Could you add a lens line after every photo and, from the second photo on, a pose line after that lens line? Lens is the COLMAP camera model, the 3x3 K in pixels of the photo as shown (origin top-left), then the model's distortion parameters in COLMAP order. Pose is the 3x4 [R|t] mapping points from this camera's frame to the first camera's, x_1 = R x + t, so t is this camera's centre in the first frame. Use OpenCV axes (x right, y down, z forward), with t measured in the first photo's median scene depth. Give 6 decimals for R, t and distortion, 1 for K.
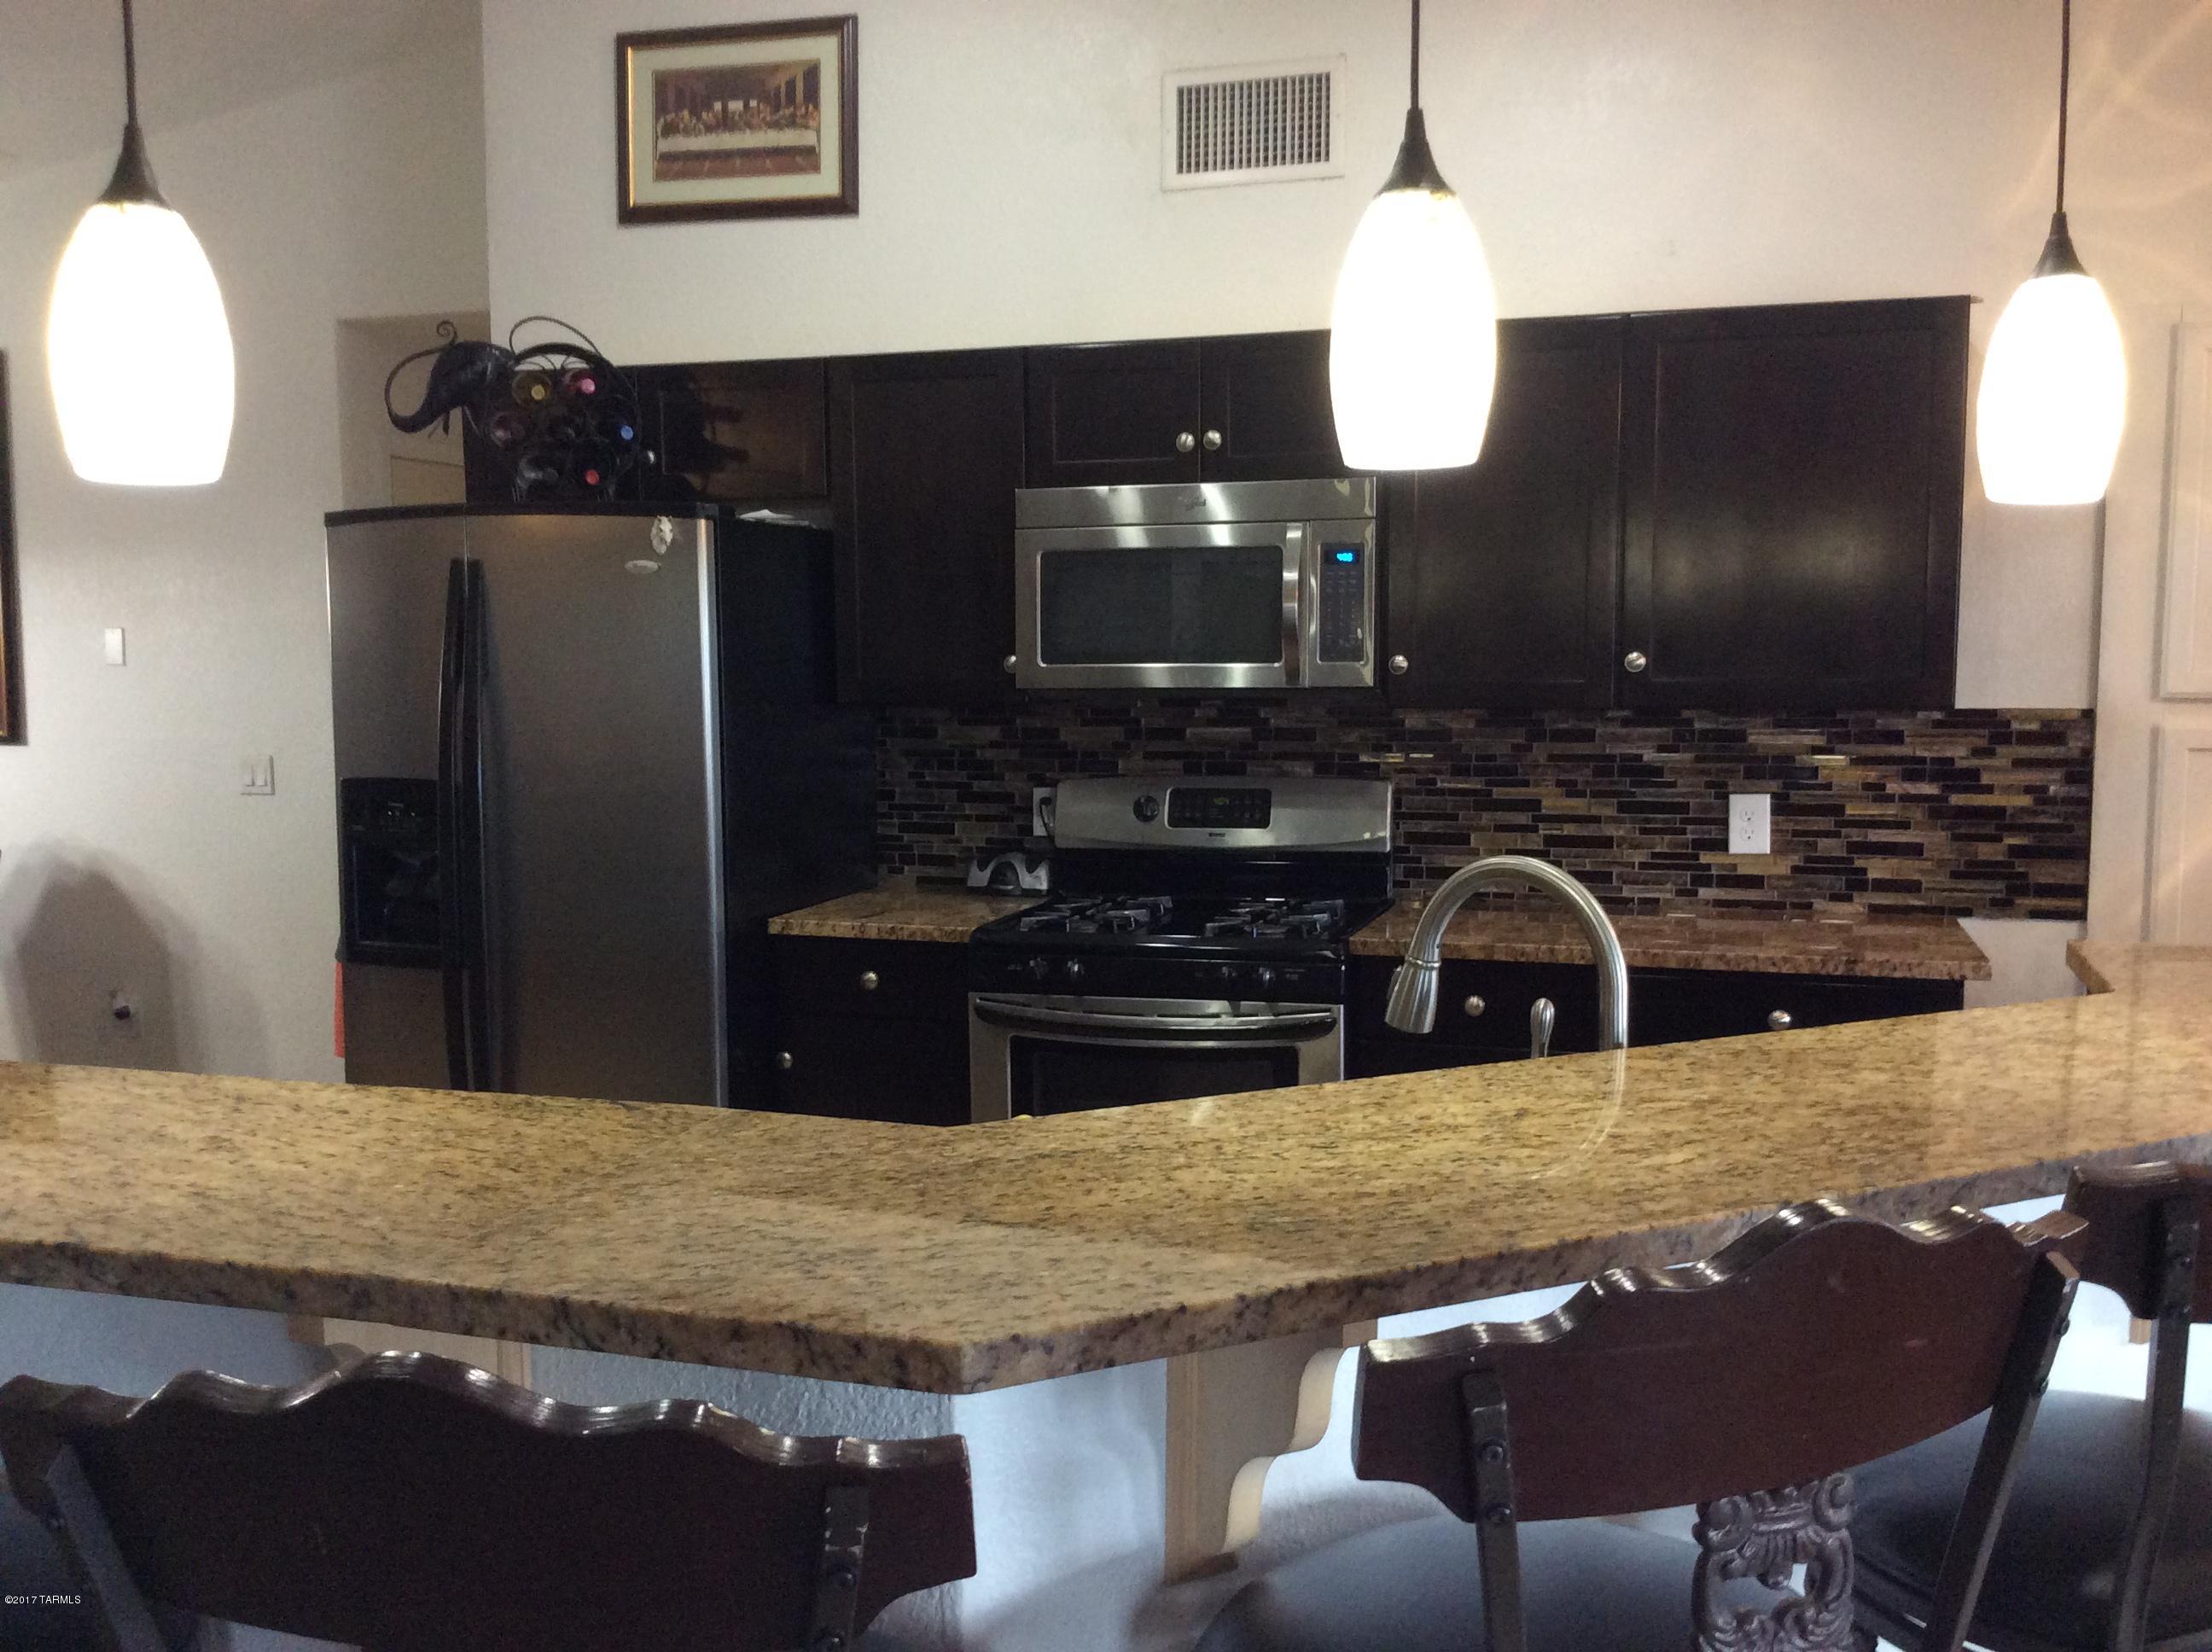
lens RADIAL K [[2027.5, 0, 1109.0], [0, 2027.5, 818.8], [0, 0, 1]] dist [0.017915, 0.000000]
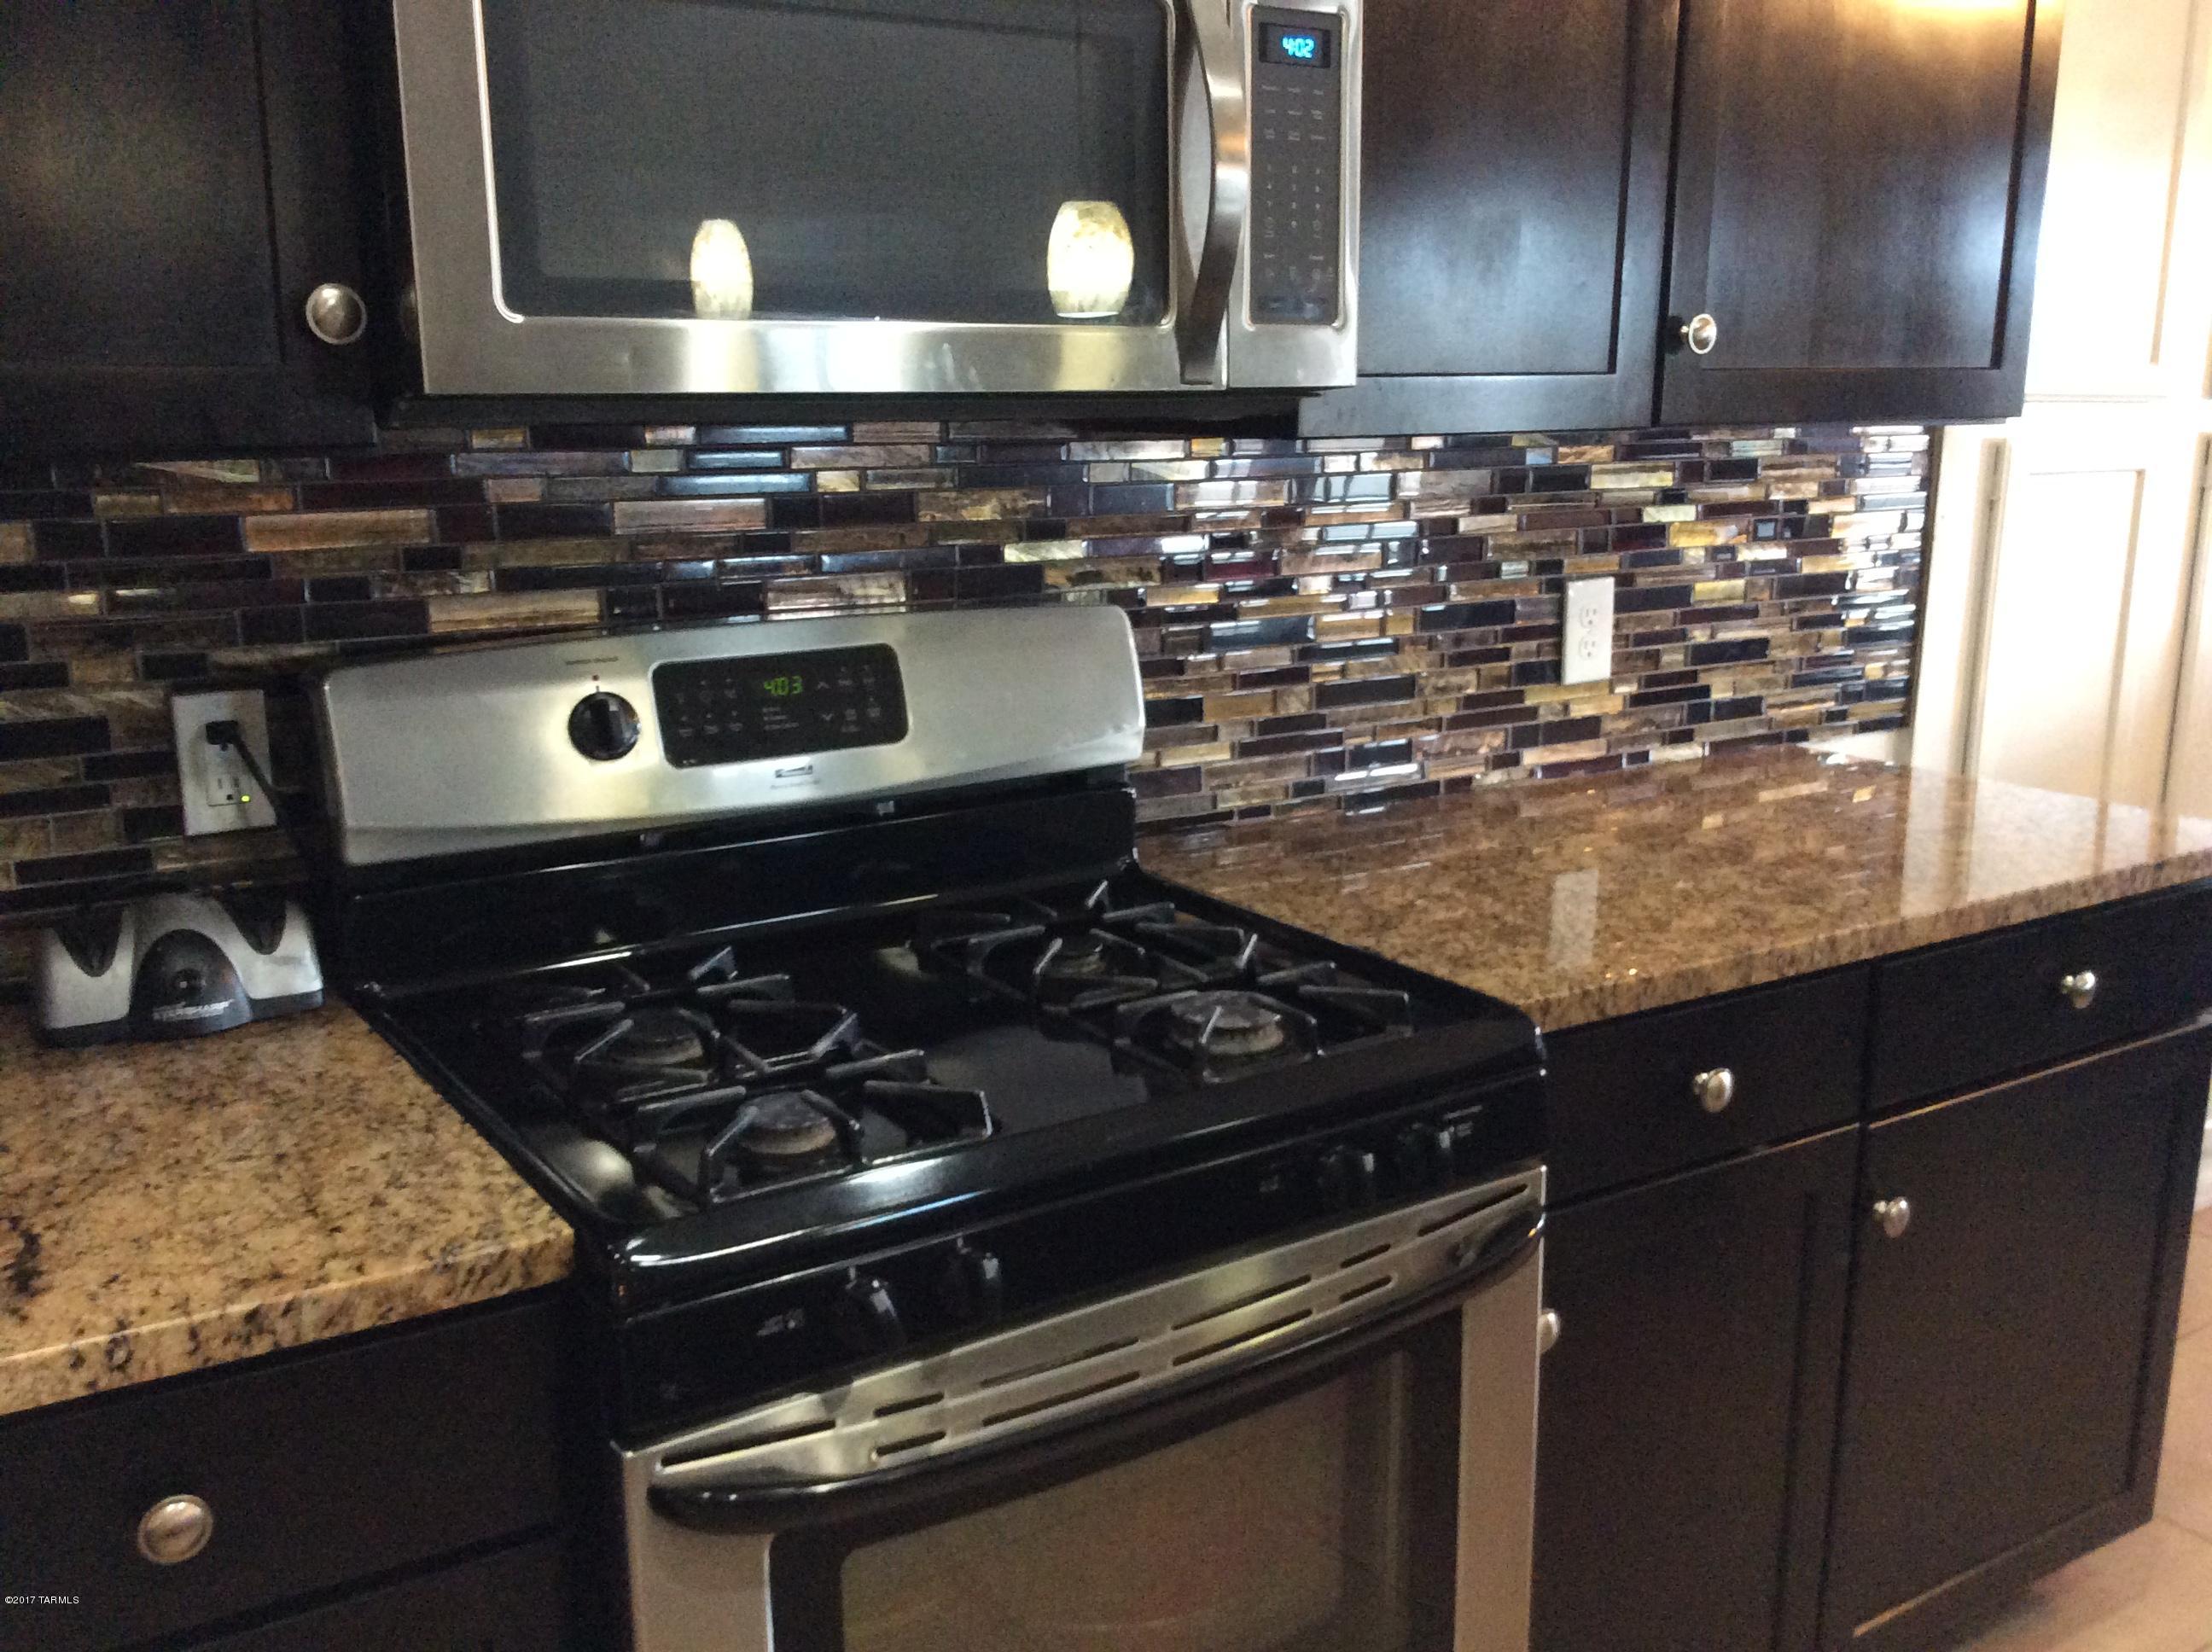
lens RADIAL K [[2027.5, 0, 1110.1], [0, 2027.5, 843.3], [0, 0, 1]] dist [0.017915, 0.000000]
pose [[0.650288, -0.167749, 0.740936, -0.215171], [0.059208, 0.983541, 0.170711, -0.045106], [-0.757377, -0.067142, 0.649517, 0.725629]]
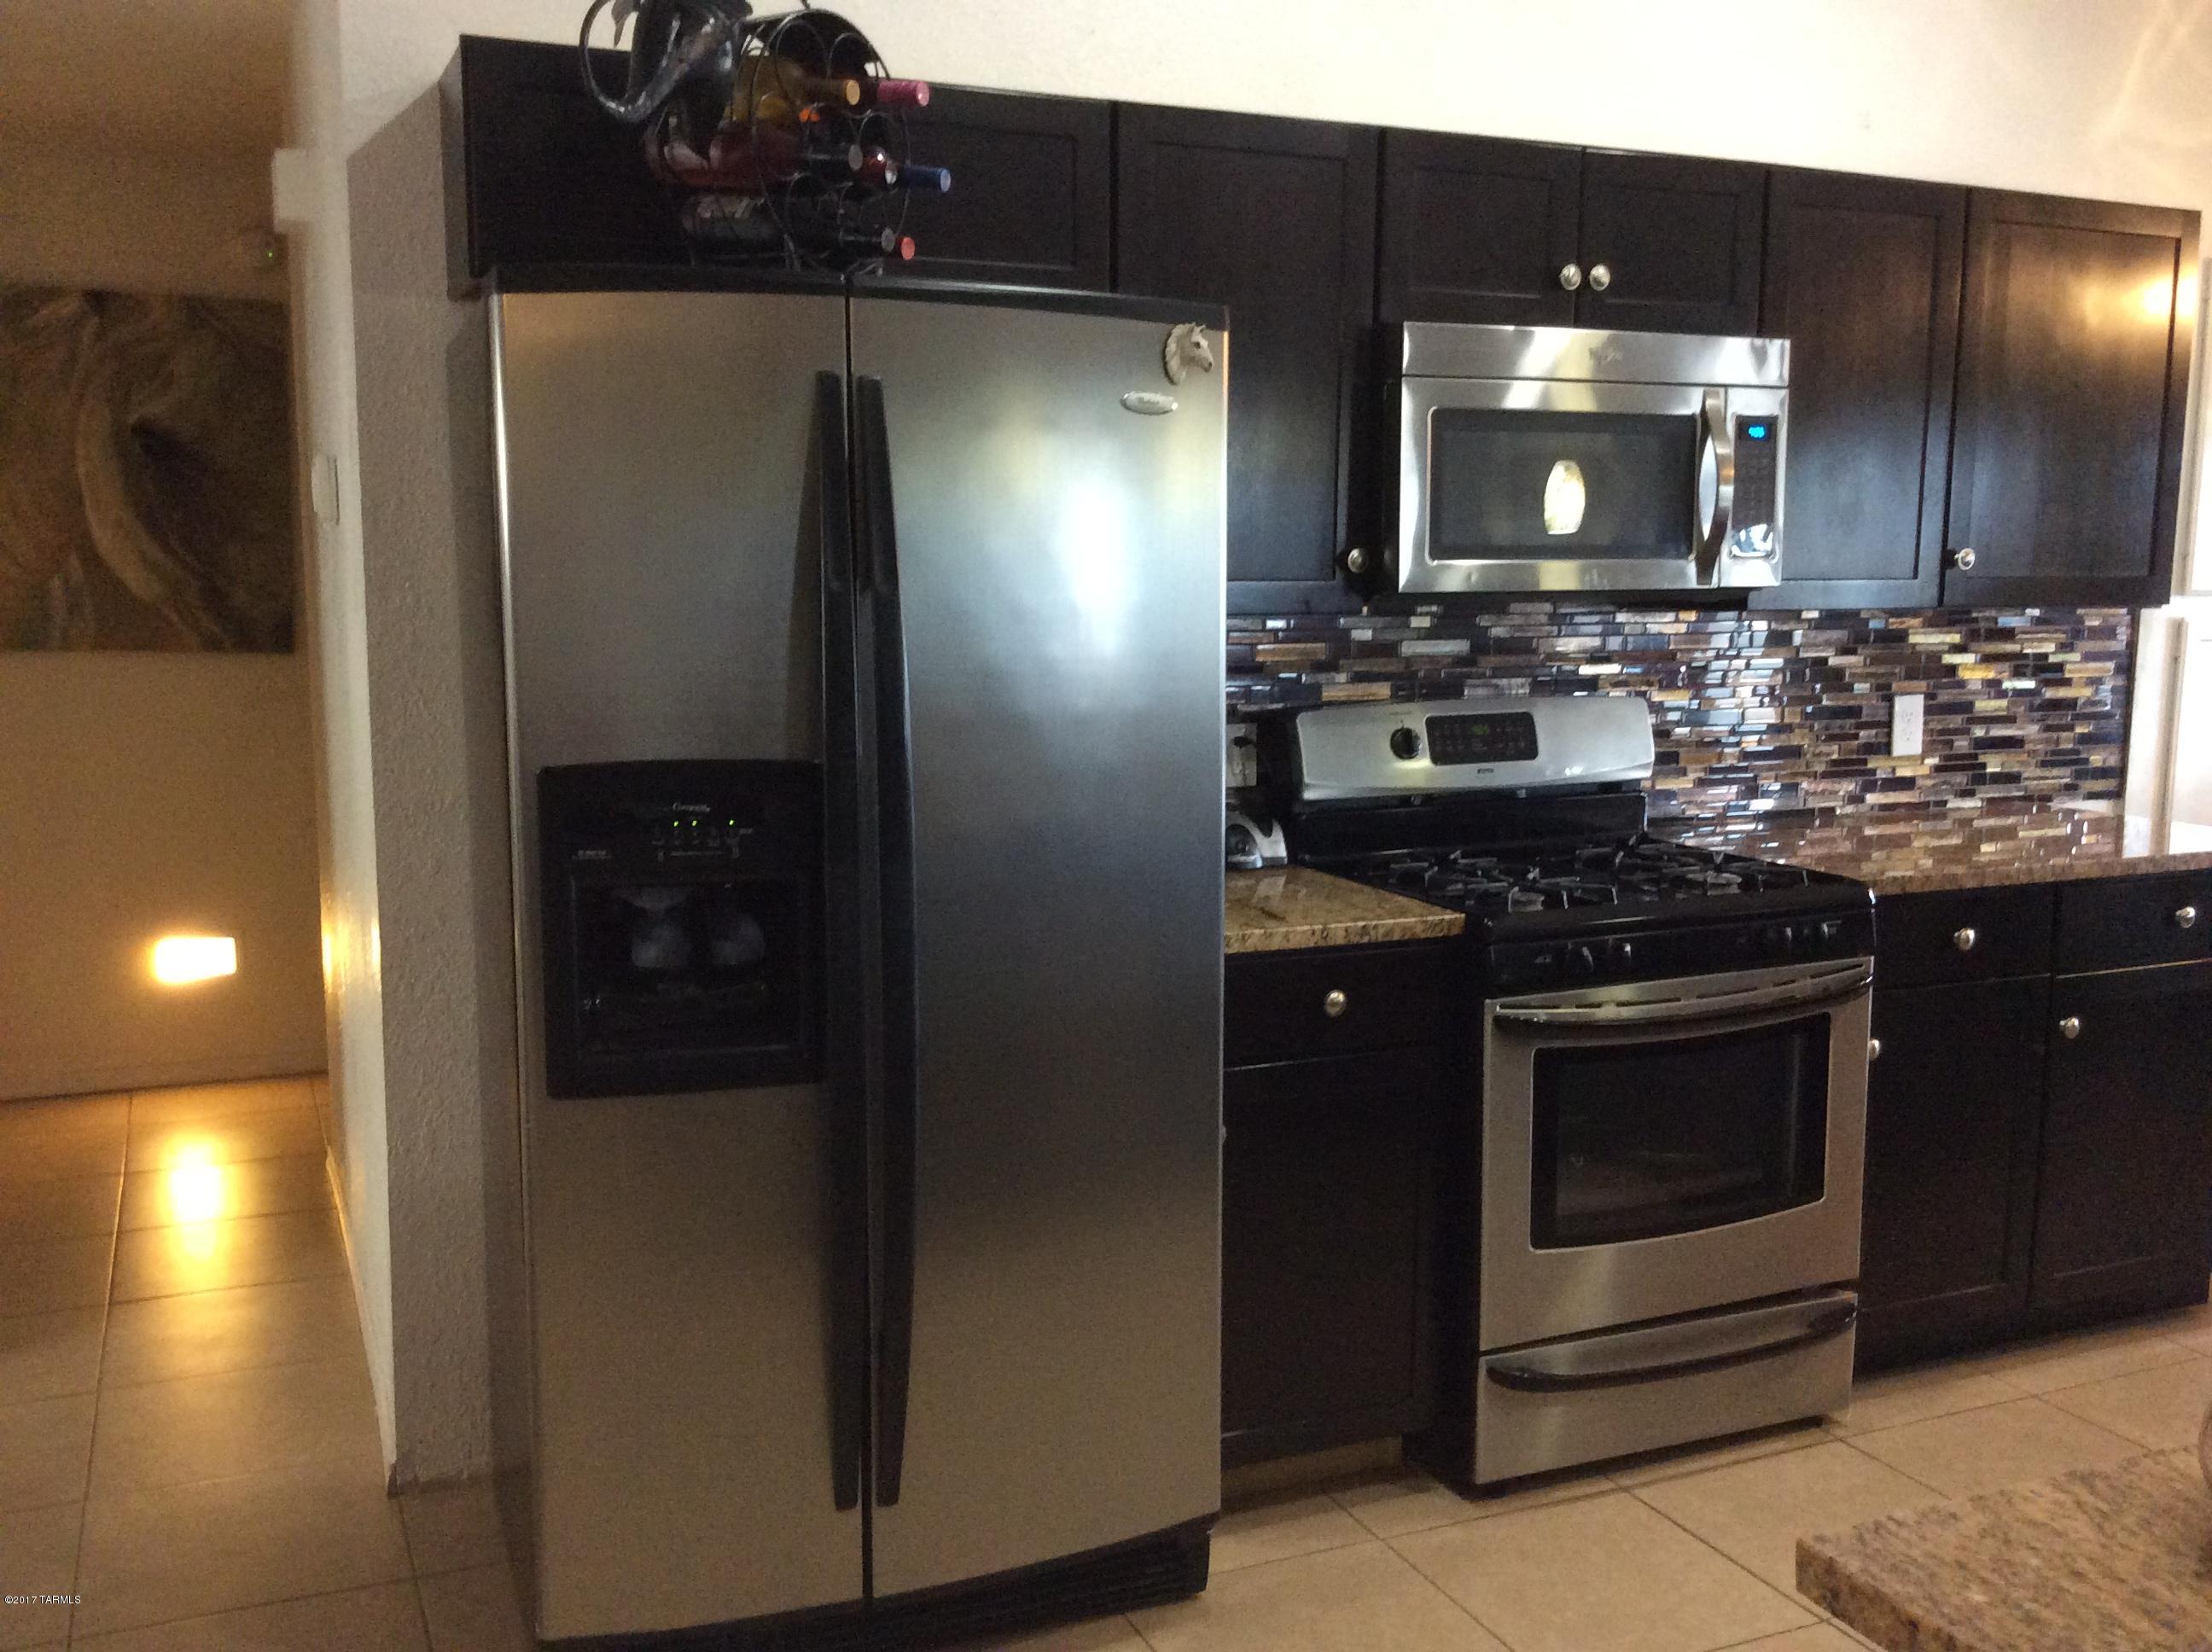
lens RADIAL K [[2027.5, 0, 1122.1], [0, 2027.5, 852.2], [0, 0, 1]] dist [0.017915, 0.000000]
pose [[0.762549, -0.088509, 0.640847, -0.618671], [0.046821, 0.995550, 0.081786, -0.035113], [-0.645234, -0.032361, 0.763300, 0.491401]]
